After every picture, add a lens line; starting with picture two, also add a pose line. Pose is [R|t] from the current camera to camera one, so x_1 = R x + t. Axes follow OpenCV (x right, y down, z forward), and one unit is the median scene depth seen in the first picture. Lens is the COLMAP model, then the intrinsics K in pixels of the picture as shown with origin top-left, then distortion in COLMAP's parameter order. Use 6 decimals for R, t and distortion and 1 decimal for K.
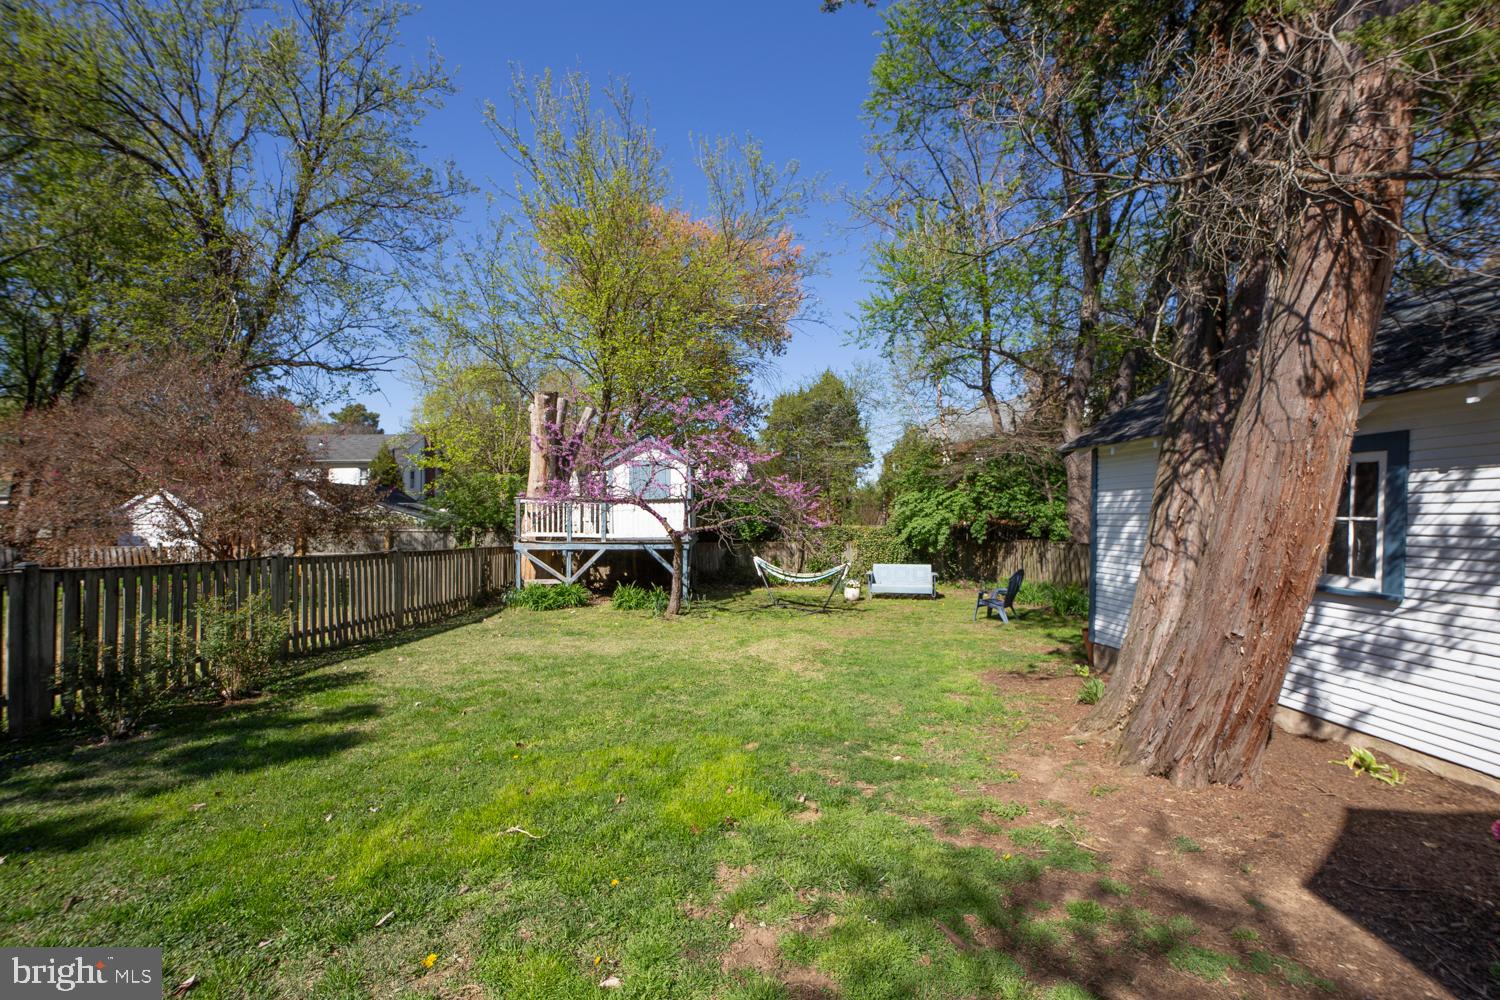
lens RADIAL K [[599.0, 0, 750.0], [0, 599.0, 500.0], [0, 0, 1]] dist [-0.013137, -0.000006]
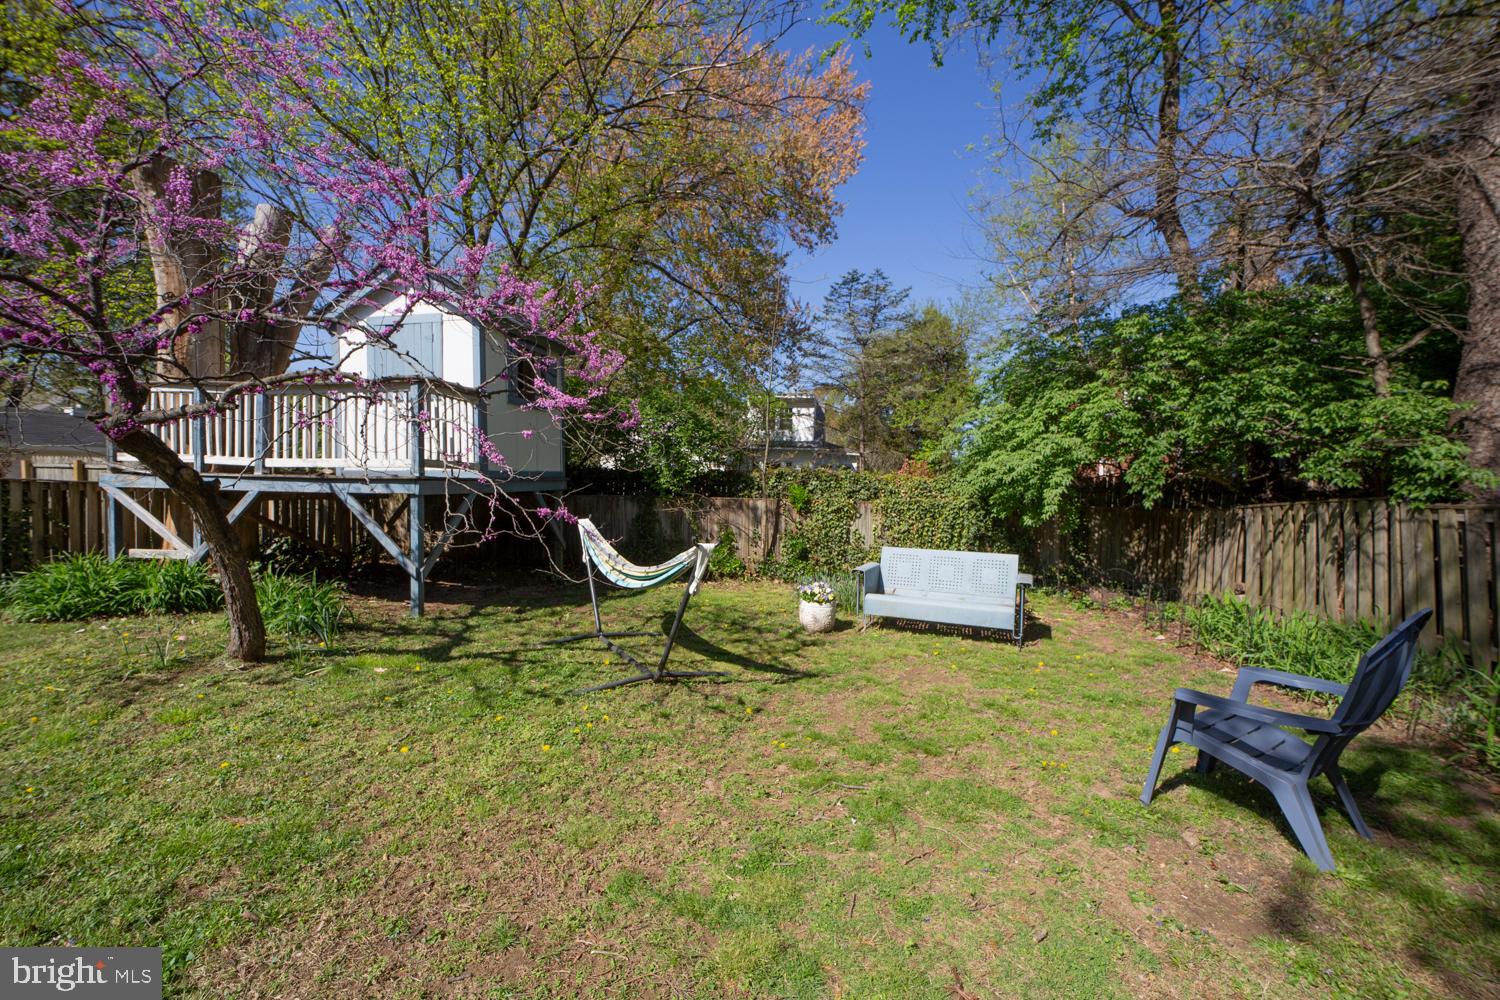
lens RADIAL K [[599.0, 0, 750.0], [0, 599.0, 500.0], [0, 0, 1]] dist [-0.013137, -0.000006]
pose [[0.981924, 0.028864, -0.187060, 0.188623], [-0.019748, 0.998533, 0.050413, 0.051056], [0.188241, -0.045808, 0.981054, 0.538851]]
